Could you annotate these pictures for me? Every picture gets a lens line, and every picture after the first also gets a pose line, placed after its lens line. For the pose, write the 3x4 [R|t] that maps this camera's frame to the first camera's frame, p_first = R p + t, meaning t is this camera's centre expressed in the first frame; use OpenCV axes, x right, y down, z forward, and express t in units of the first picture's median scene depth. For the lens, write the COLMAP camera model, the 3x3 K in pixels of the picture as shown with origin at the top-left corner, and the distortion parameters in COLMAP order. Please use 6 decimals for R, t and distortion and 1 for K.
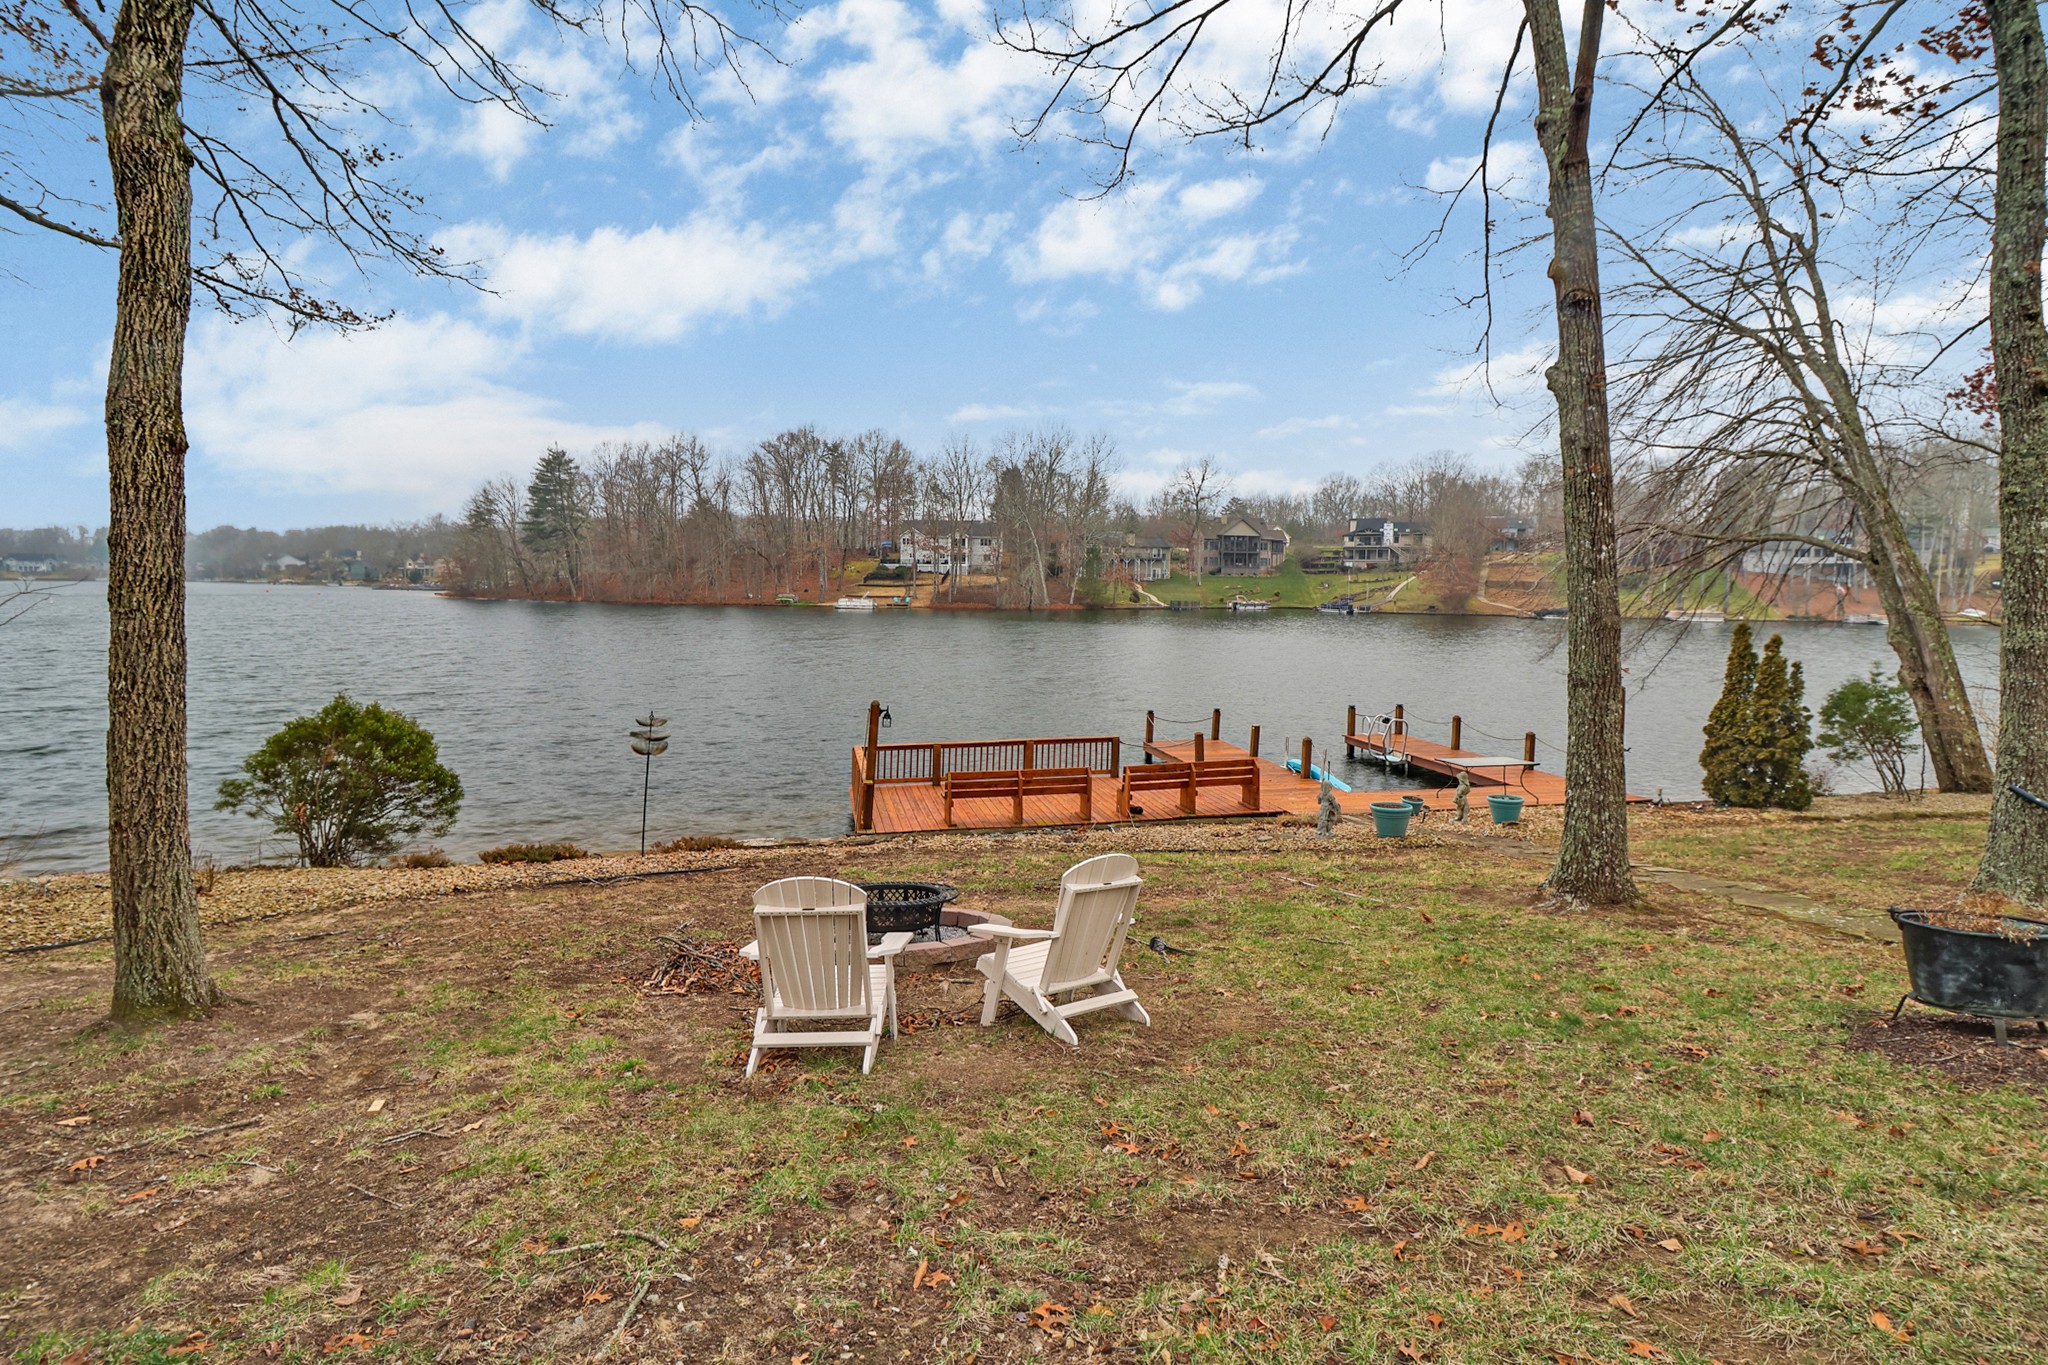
lens RADIAL K [[958.8, 0, 1032.0], [0, 958.8, 665.2], [0, 0, 1]] dist [-0.003722, -0.008666]
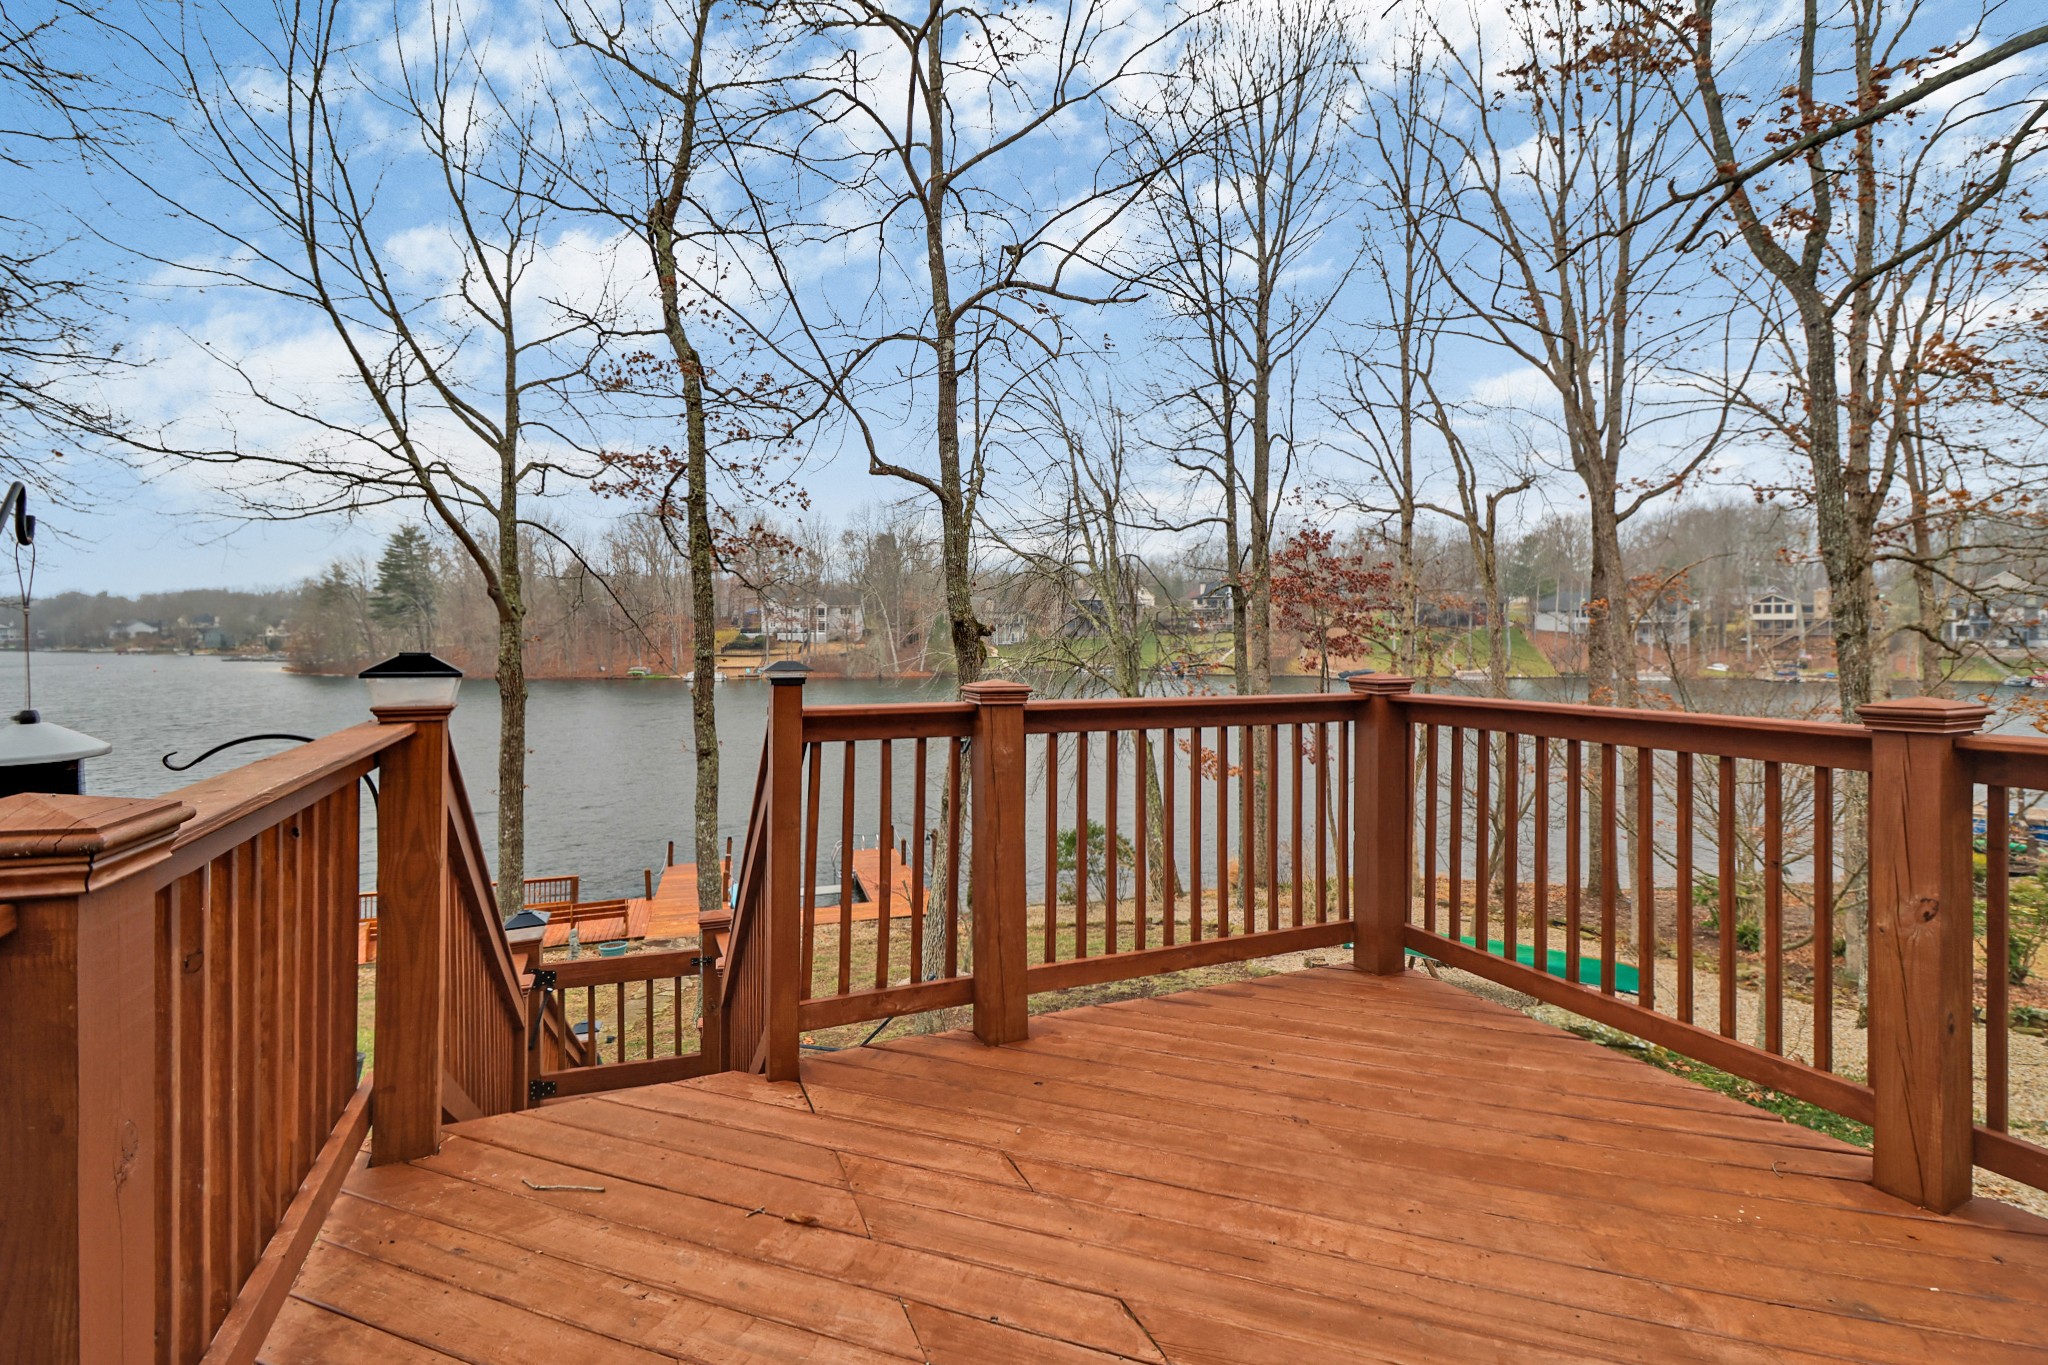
lens RADIAL K [[958.8, 0, 1034.9], [0, 958.8, 629.7], [0, 0, 1]] dist [-0.003722, -0.008666]
pose [[0.996037, -0.013562, 0.087902, 0.068081], [0.021179, 0.996043, -0.086307, -0.015265], [-0.086384, 0.087827, 0.992383, -0.045049]]
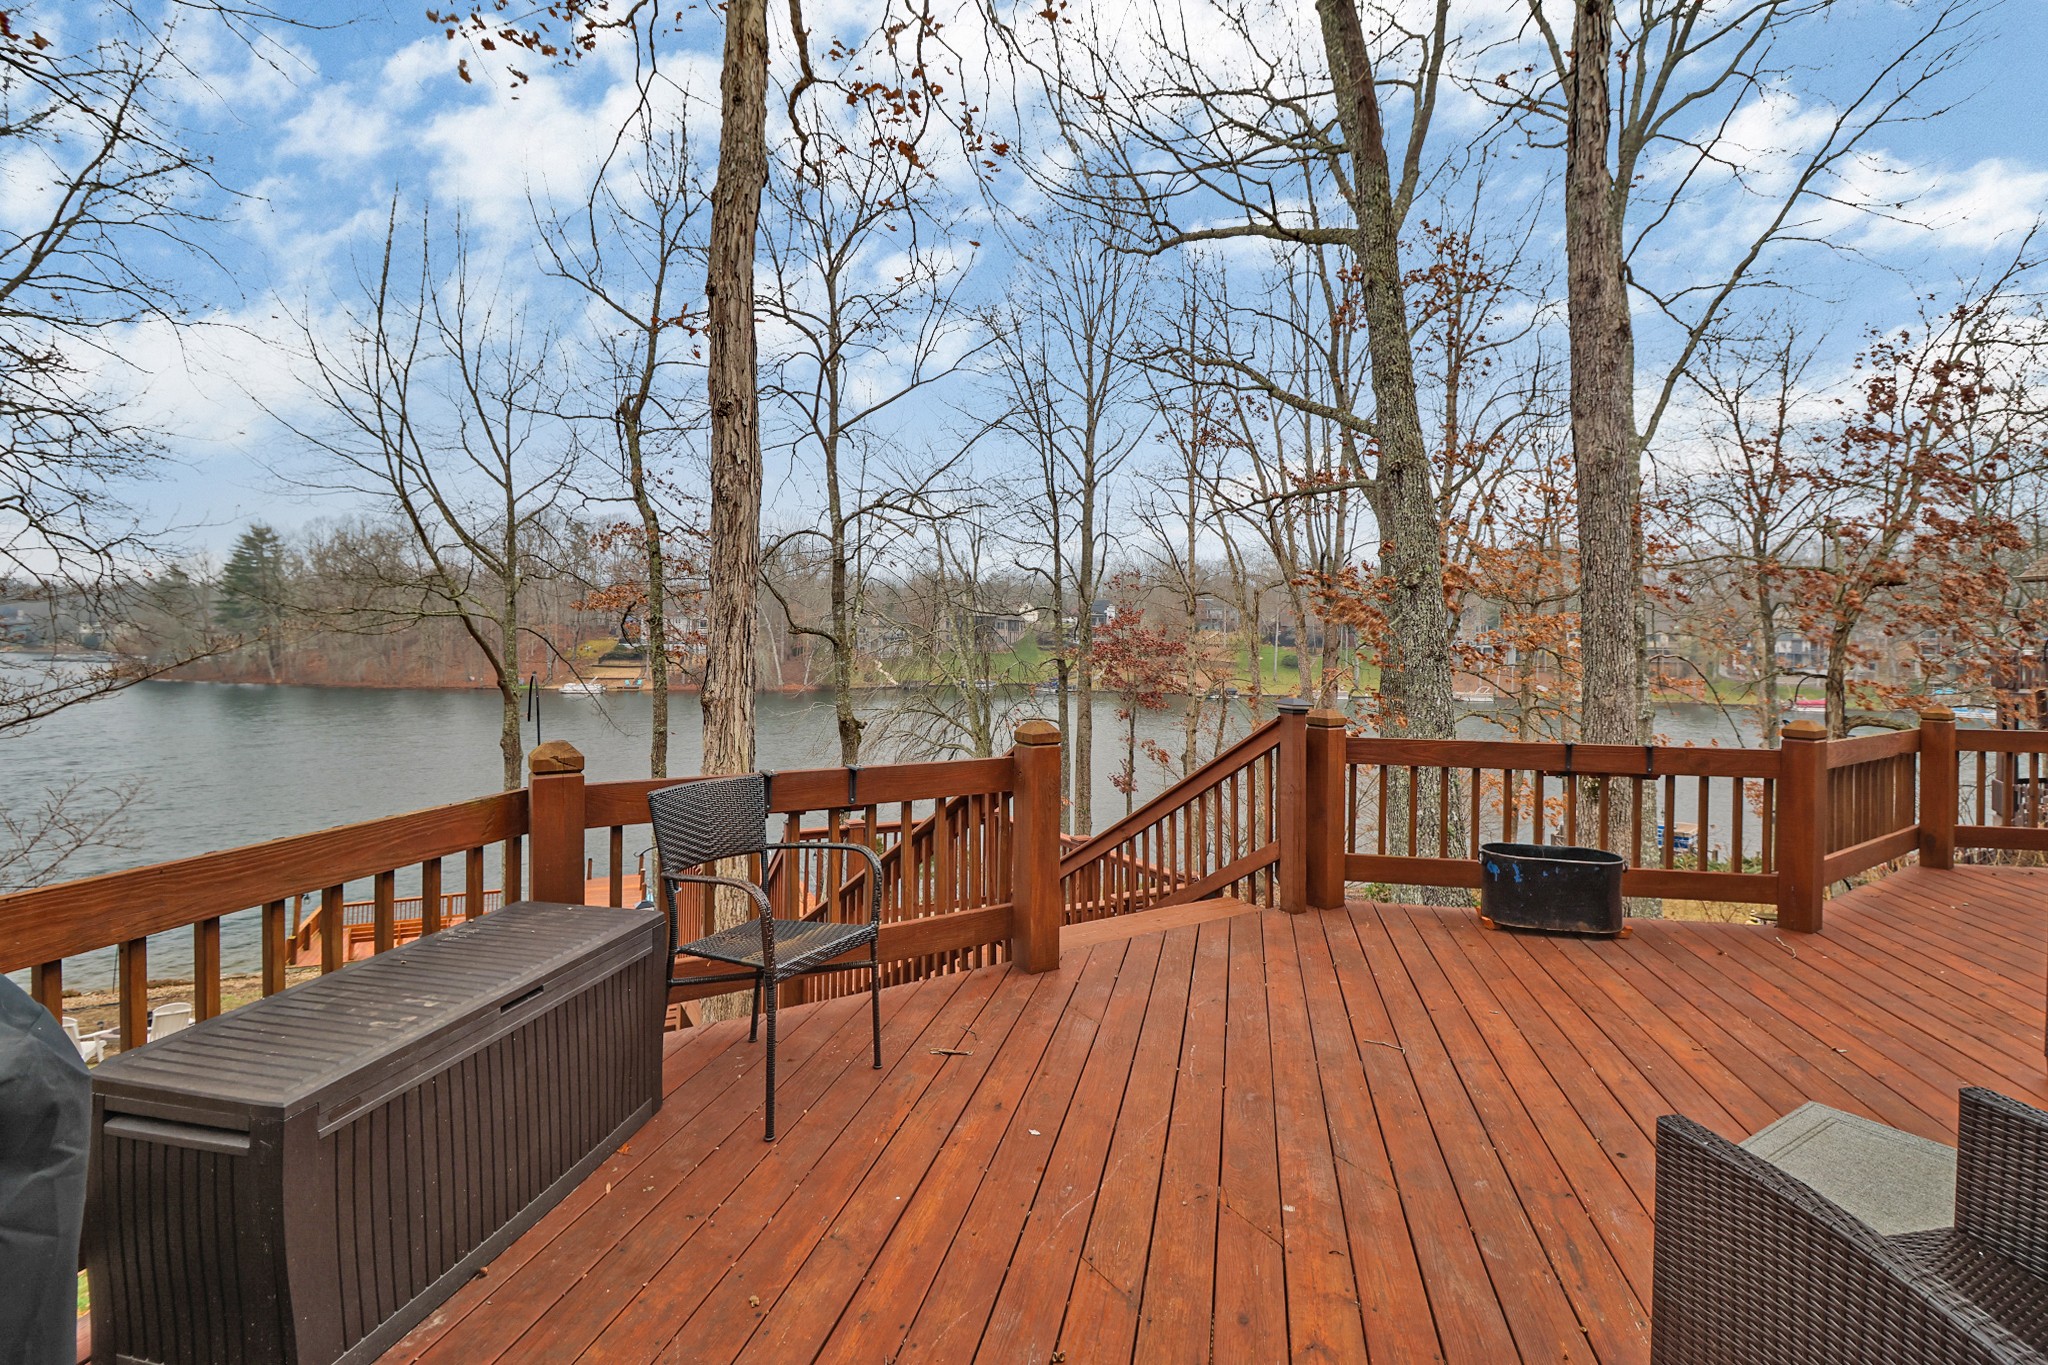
lens RADIAL K [[958.8, 0, 1038.7], [0, 958.8, 640.0], [0, 0, 1]] dist [-0.003722, -0.008666]
pose [[0.977876, 0.004194, 0.209144, 0.067609], [0.013207, 0.996566, -0.081739, -0.021992], [-0.208768, 0.082693, 0.974463, -0.086229]]
